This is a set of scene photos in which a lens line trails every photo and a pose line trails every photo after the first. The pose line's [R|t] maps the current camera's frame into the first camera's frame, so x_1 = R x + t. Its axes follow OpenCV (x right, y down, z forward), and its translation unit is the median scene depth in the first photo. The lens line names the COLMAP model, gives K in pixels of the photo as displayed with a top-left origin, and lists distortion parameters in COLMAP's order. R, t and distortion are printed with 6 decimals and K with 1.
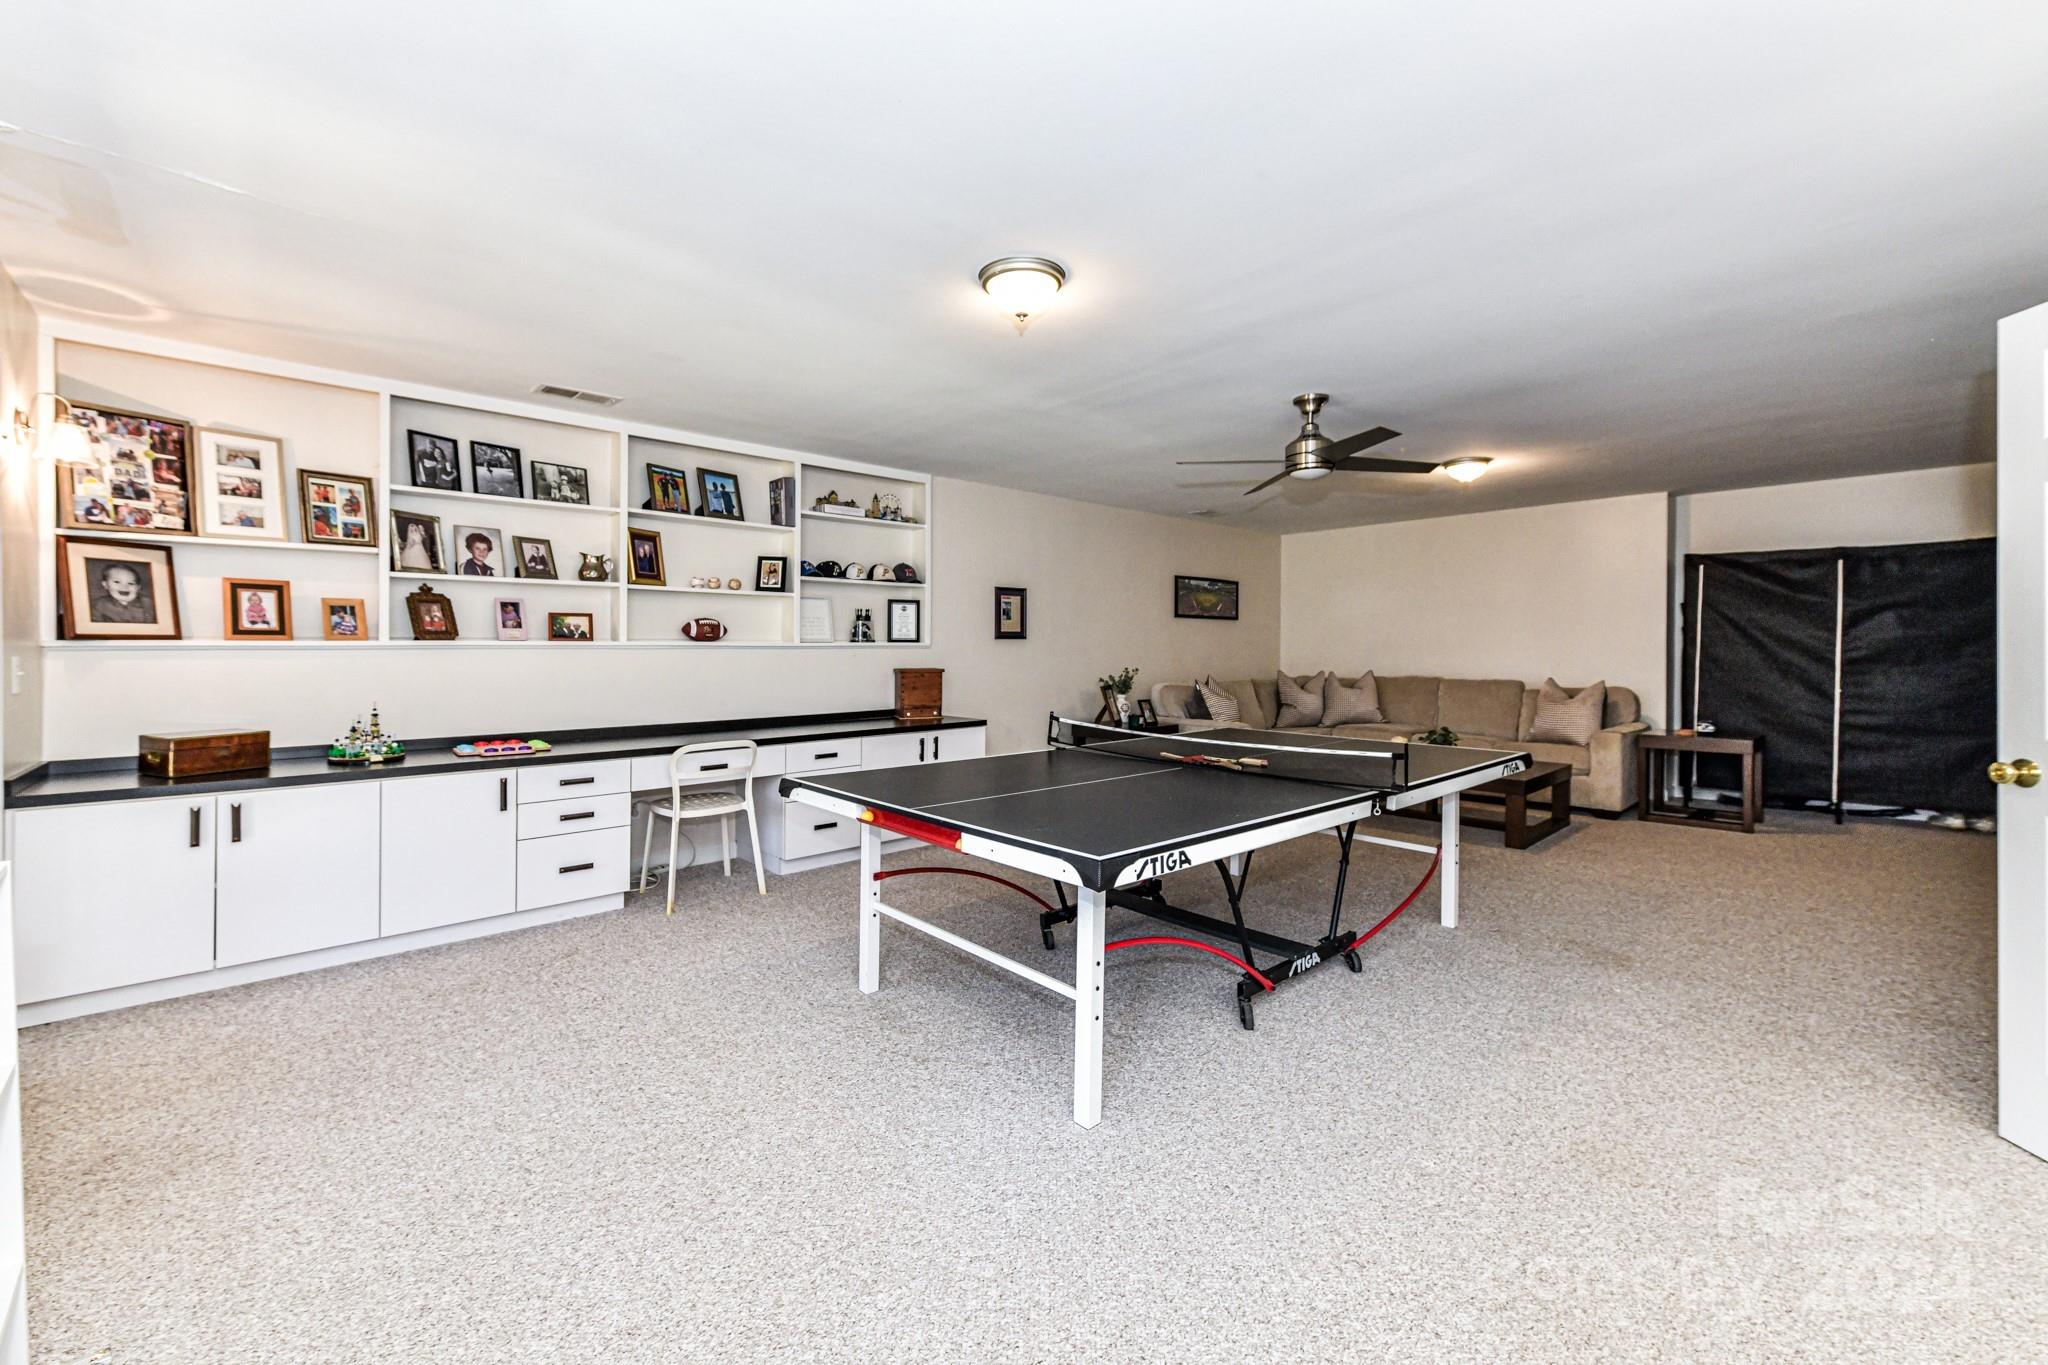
lens RADIAL K [[805.3, 0, 1004.2], [0, 805.3, 631.5], [0, 0, 1]] dist [0.000536, -0.001810]
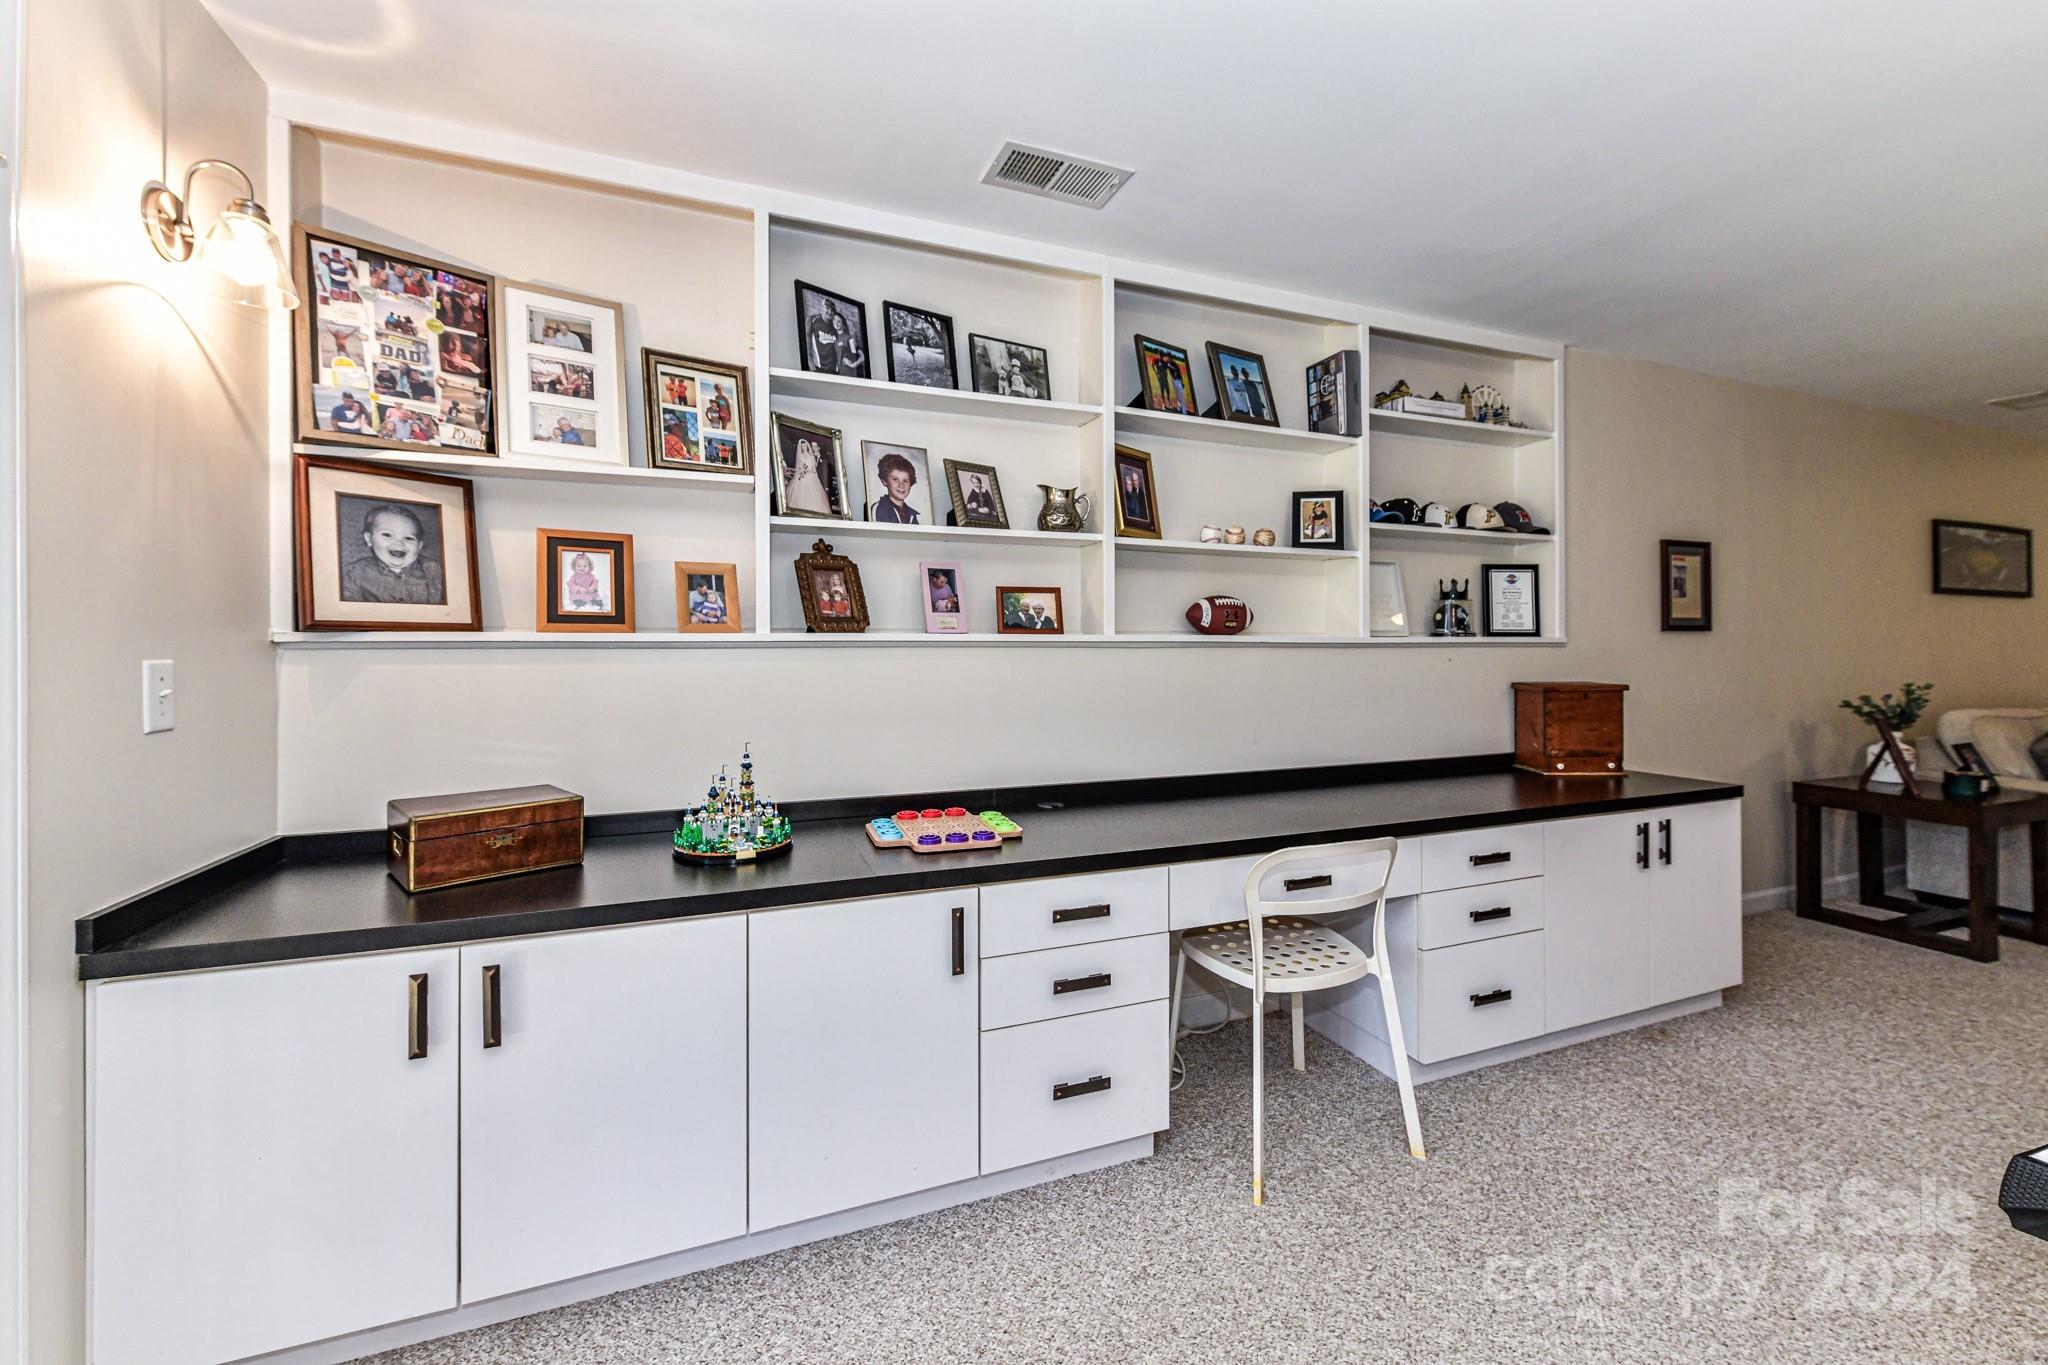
lens RADIAL K [[805.3, 0, 1045.0], [0, 805.3, 633.8], [0, 0, 1]] dist [0.000536, -0.001810]
pose [[0.937374, -0.006546, -0.348264, -0.357385], [0.007336, 0.999973, 0.000949, 0.012449], [0.348248, -0.003444, 0.937396, 0.499089]]
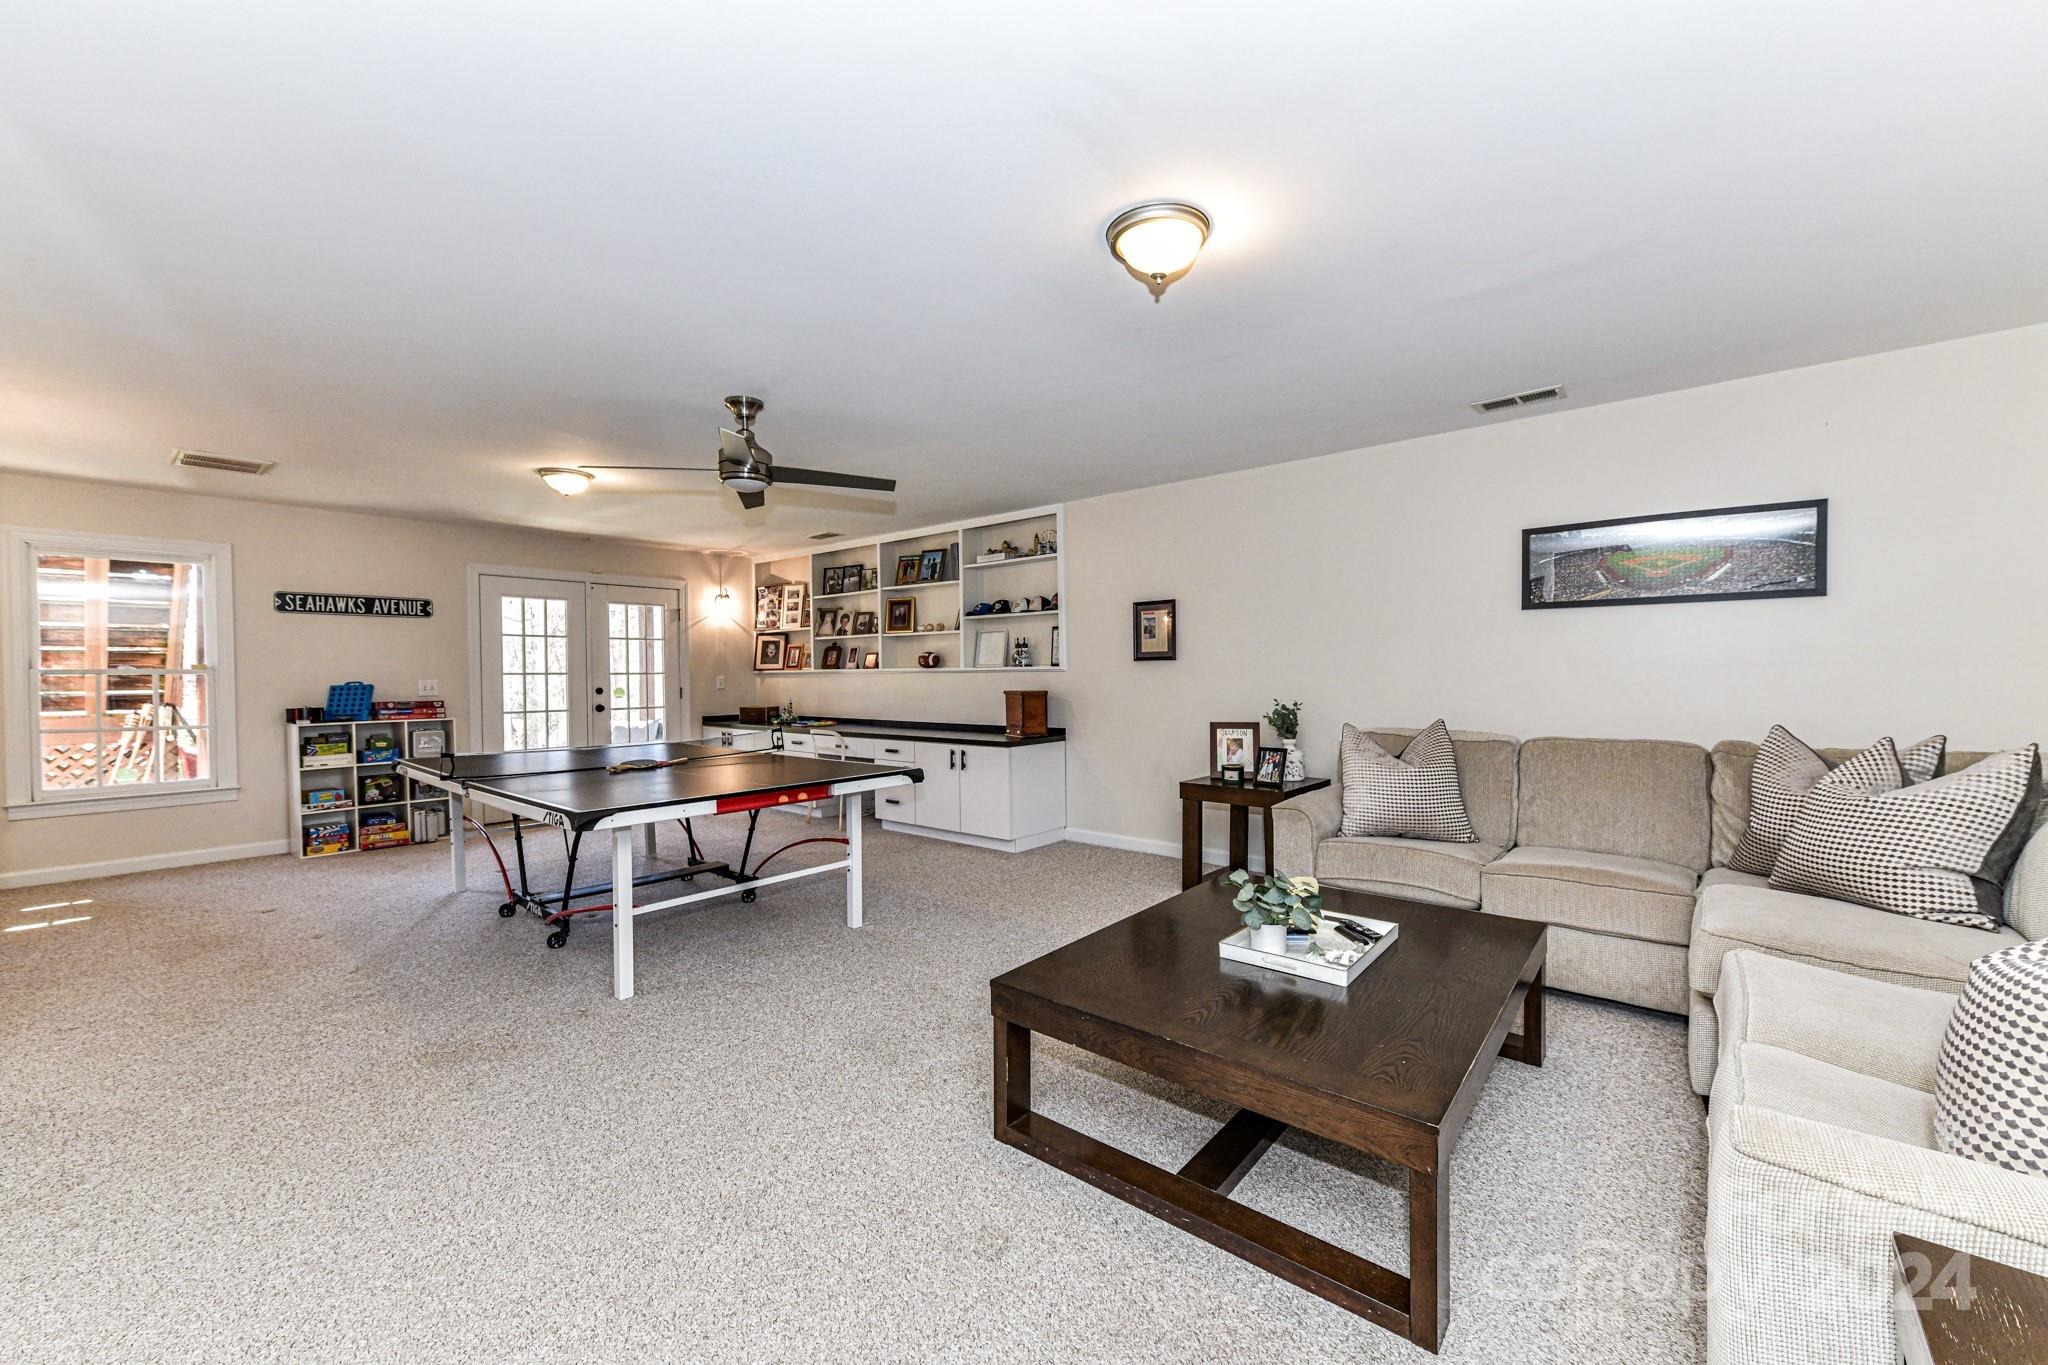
lens RADIAL K [[805.3, 0, 1023.3], [0, 805.3, 673.0], [0, 0, 1]] dist [0.000536, -0.001810]
pose [[0.130991, 0.000908, -0.991383, 1.372842], [0.027469, 0.999612, 0.004545, 0.024649], [0.991003, -0.027827, 0.130915, 1.218458]]
